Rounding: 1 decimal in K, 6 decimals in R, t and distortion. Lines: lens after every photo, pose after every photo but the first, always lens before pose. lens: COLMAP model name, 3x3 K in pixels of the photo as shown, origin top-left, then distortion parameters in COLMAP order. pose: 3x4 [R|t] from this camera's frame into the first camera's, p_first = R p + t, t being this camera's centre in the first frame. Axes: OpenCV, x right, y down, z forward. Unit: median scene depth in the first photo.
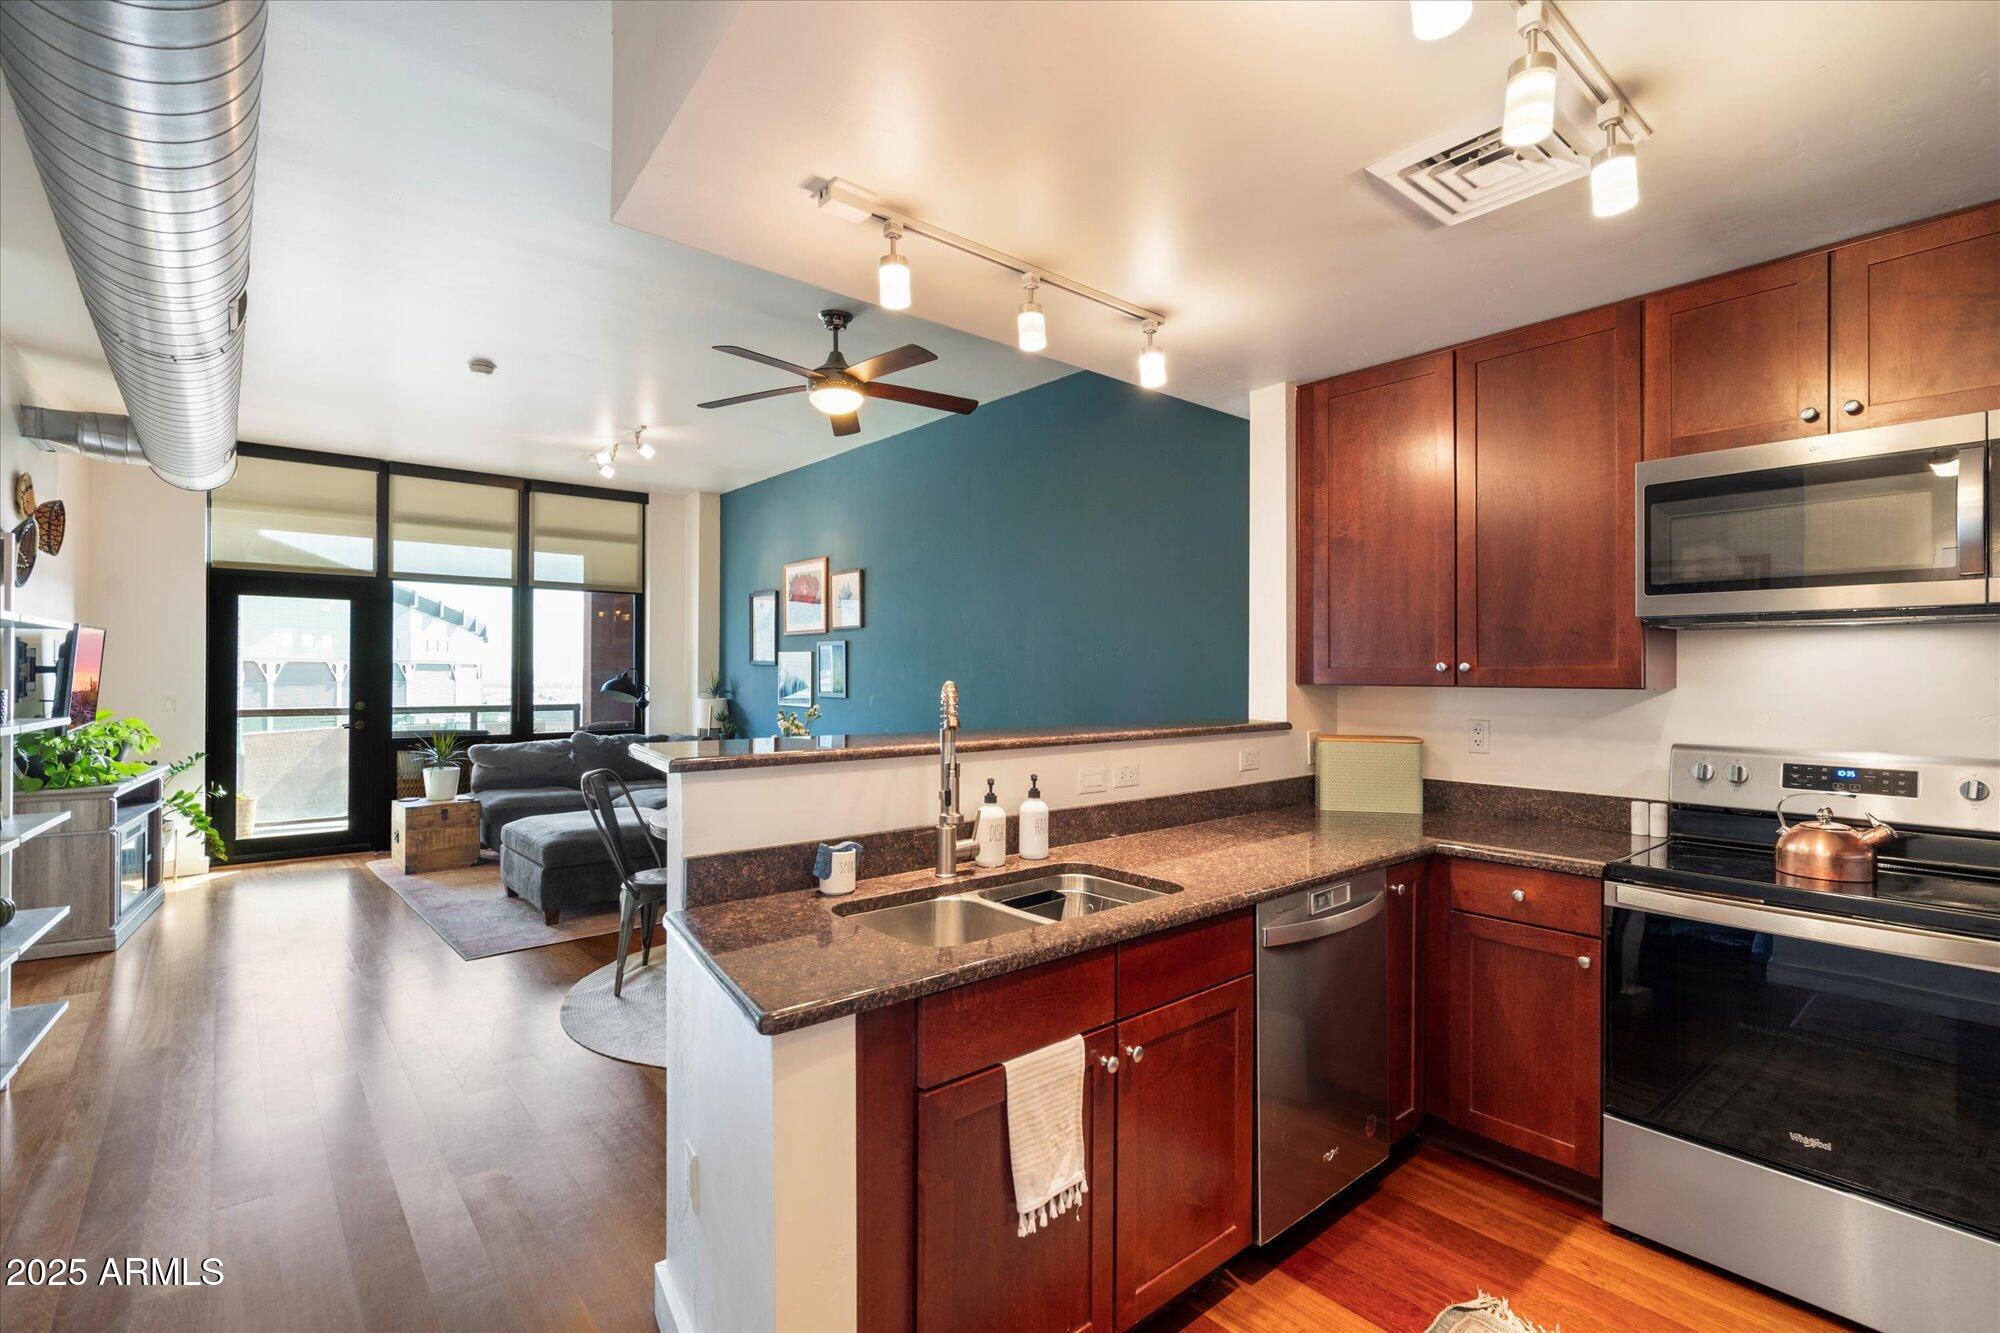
lens RADIAL K [[911.3, 0, 992.5], [0, 911.3, 660.2], [0, 0, 1]] dist [-0.003895, -0.000503]
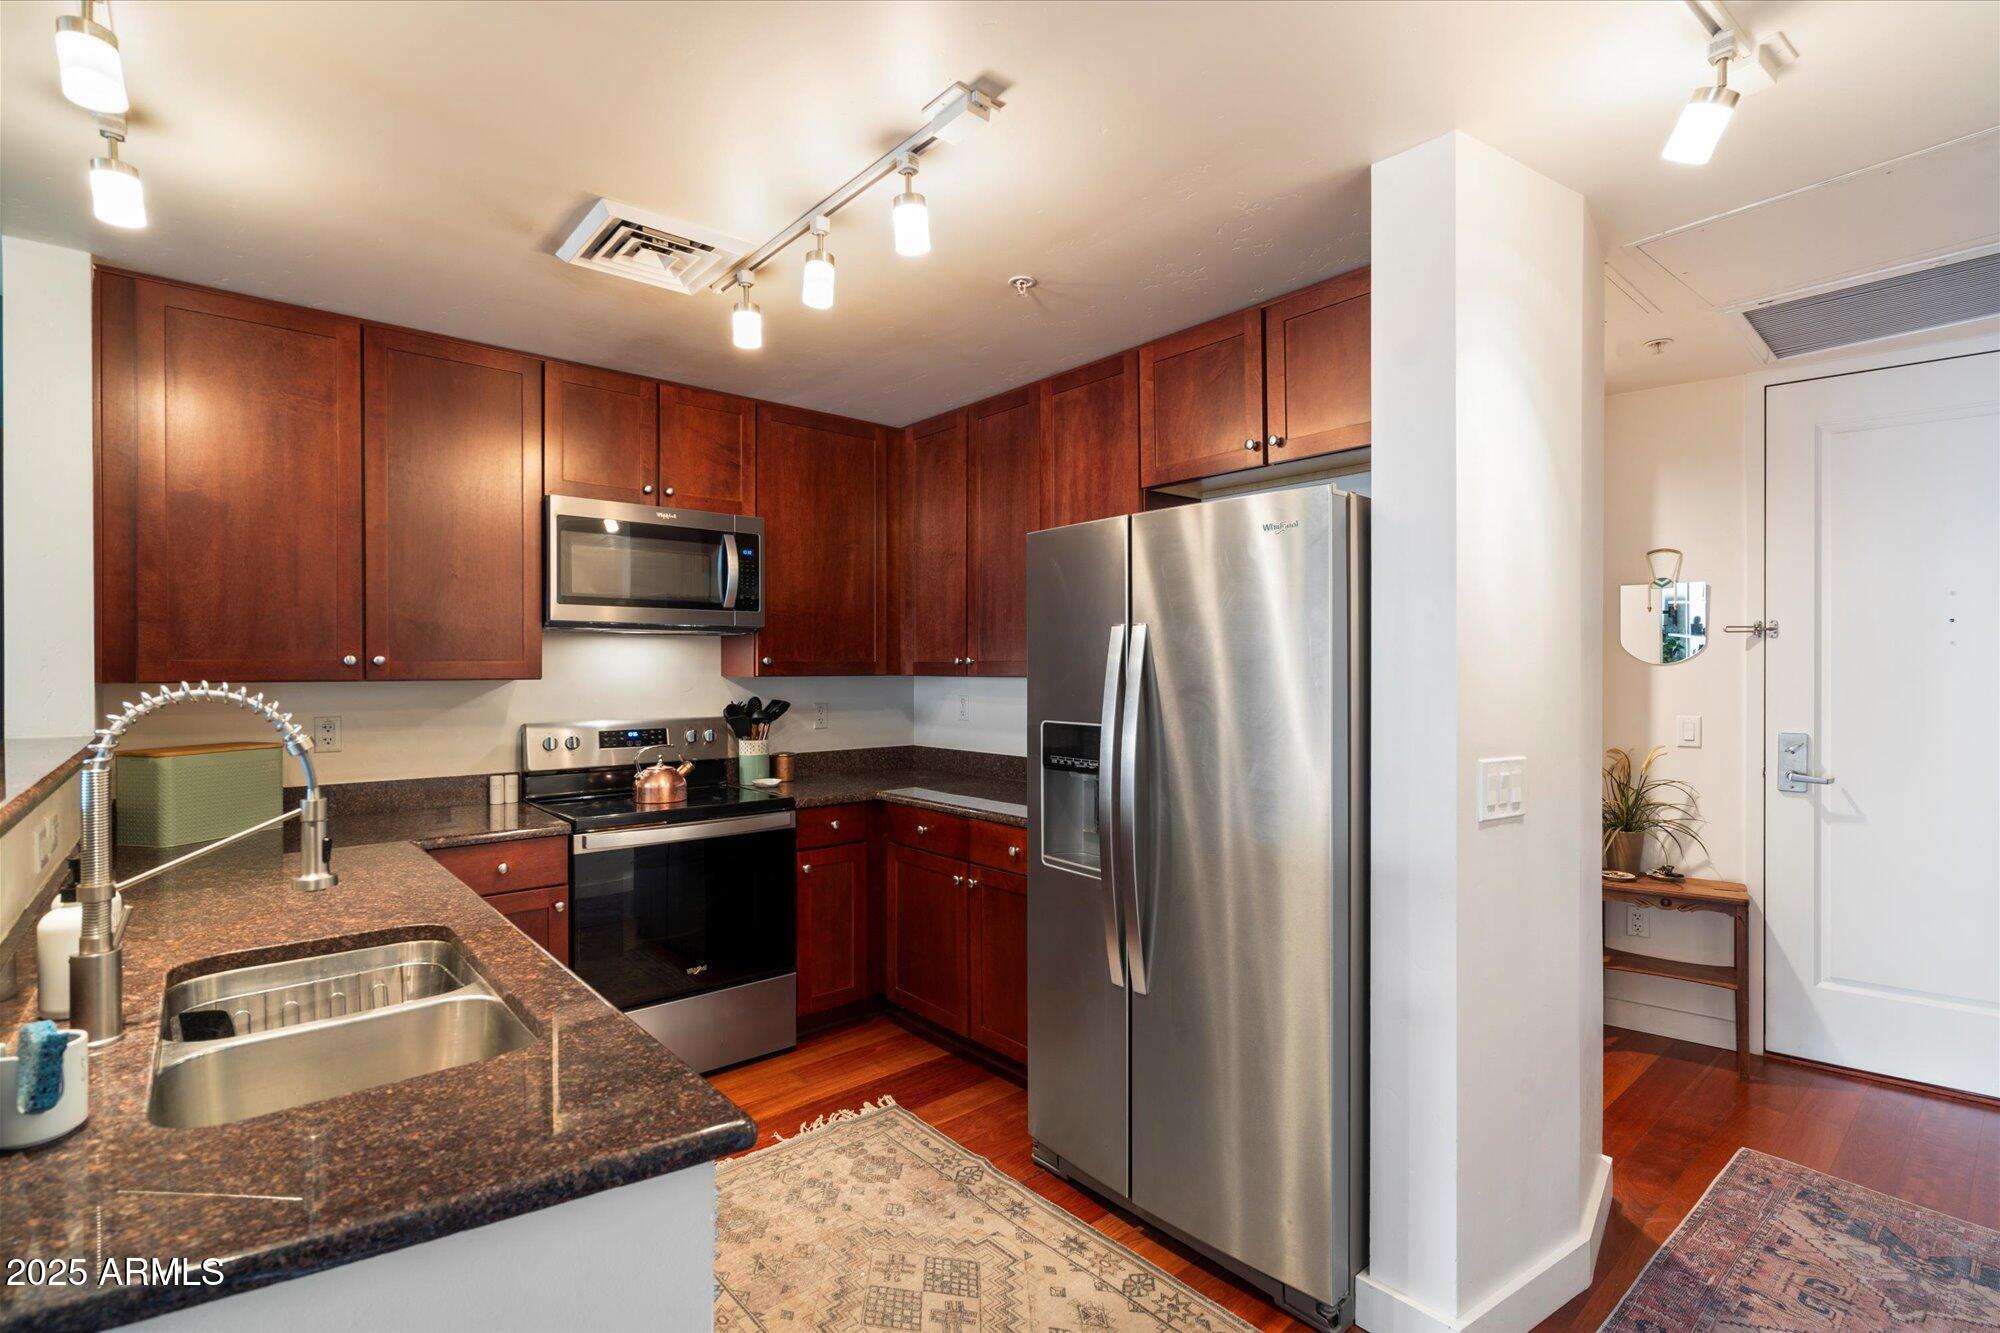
lens RADIAL K [[911.3, 0, 988.9], [0, 911.3, 668.9], [0, 0, 1]] dist [-0.003895, -0.000503]
pose [[-0.010605, -0.005640, 0.999928, -0.528454], [-0.010588, 0.999929, 0.005527, 0.004973], [-0.999888, -0.010529, -0.010664, 0.426807]]
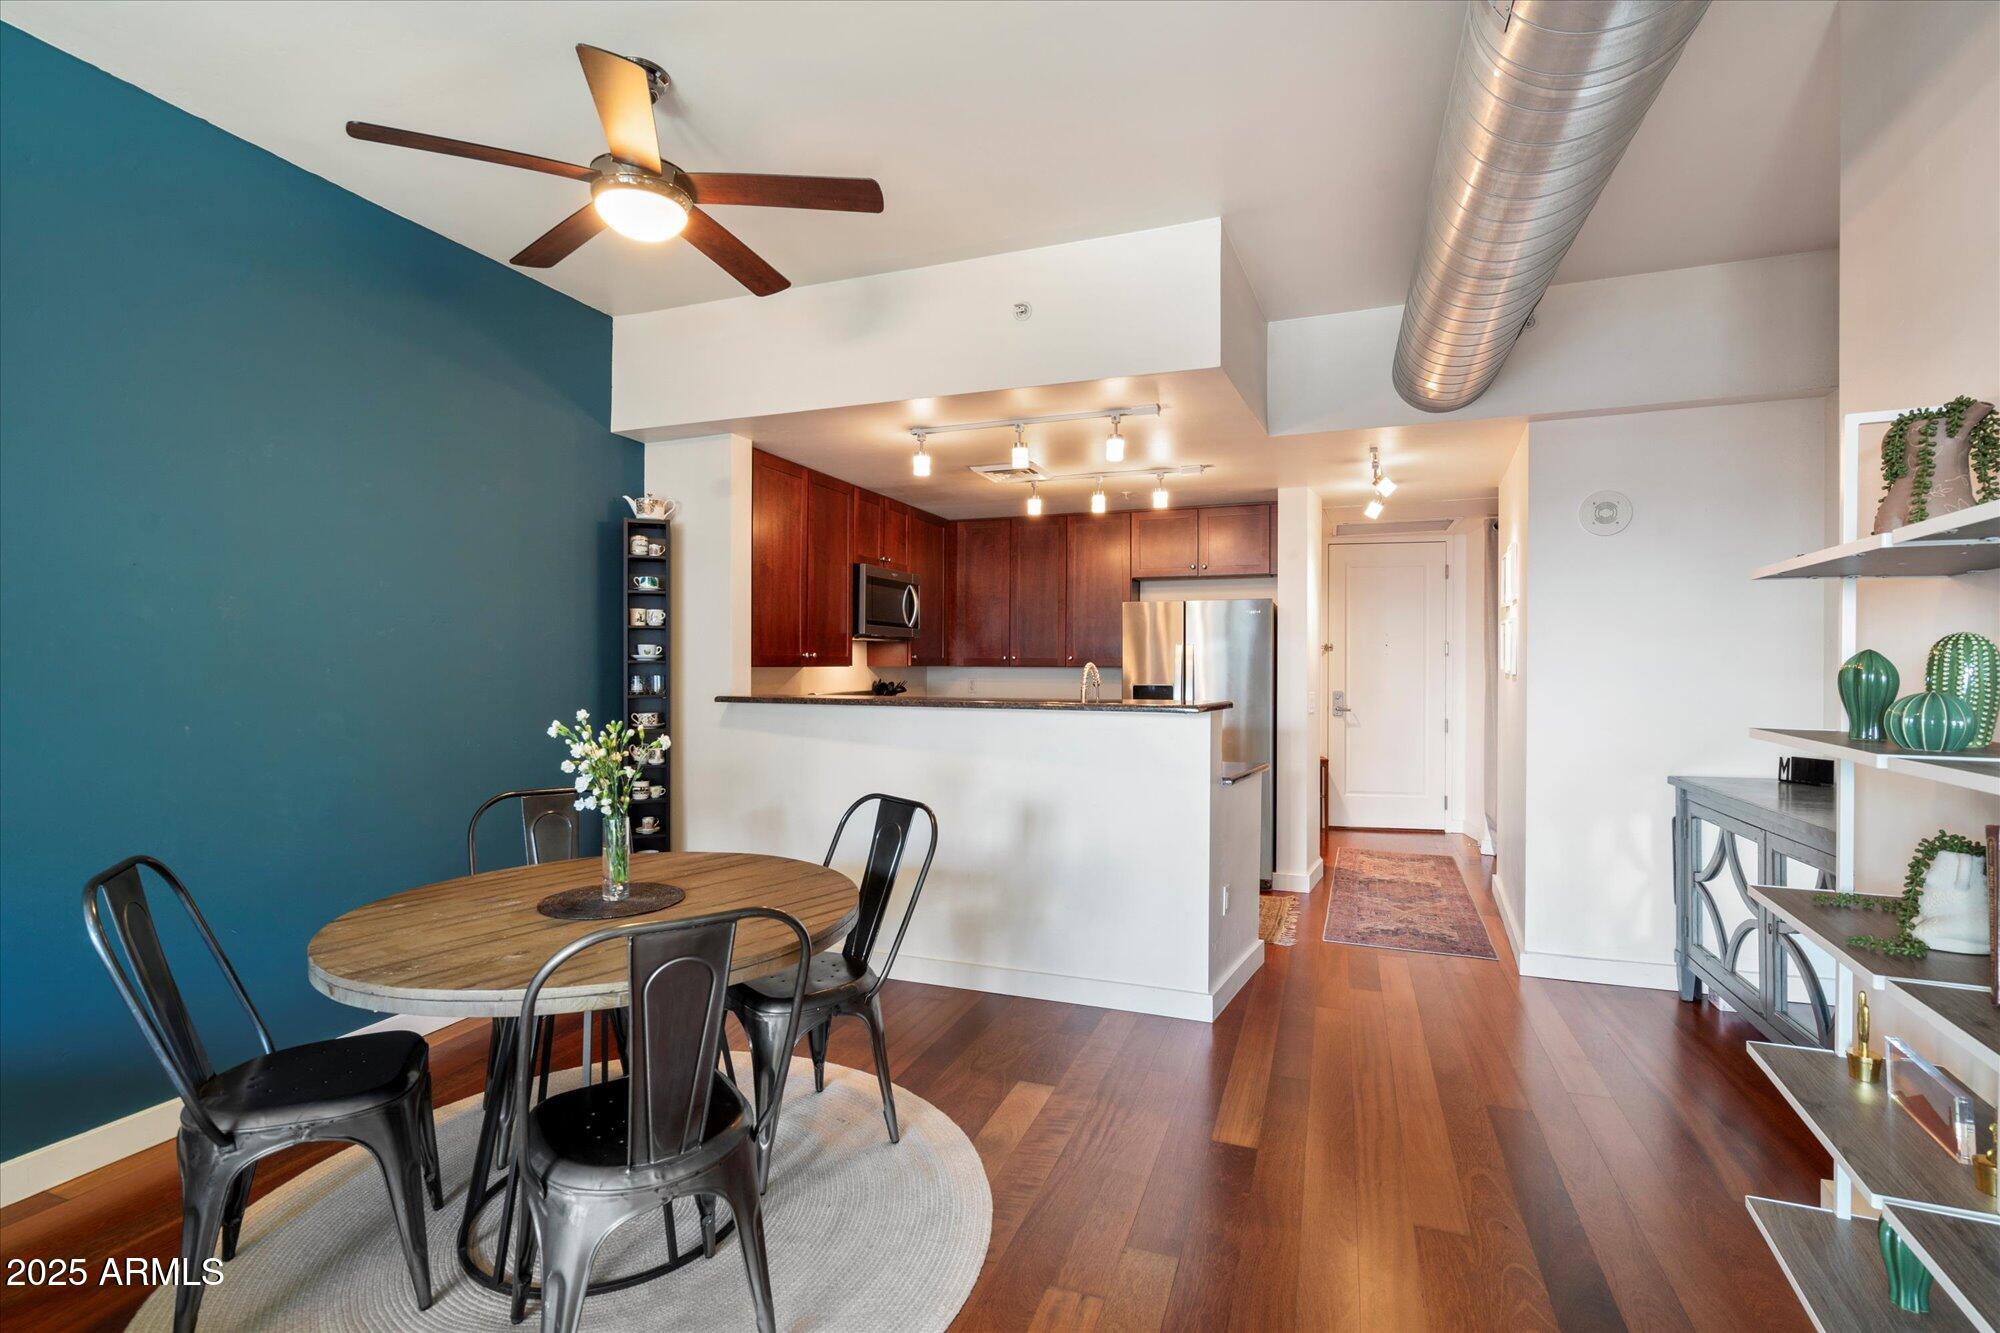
lens RADIAL K [[911.3, 0, 1002.5], [0, 911.3, 665.0], [0, 0, 1]] dist [-0.003895, -0.000503]
pose [[-0.496120, -0.008904, 0.868208, -1.383433], [-0.017541, 0.999846, 0.000230, 0.022107], [-0.868077, -0.015115, -0.496200, 1.810696]]
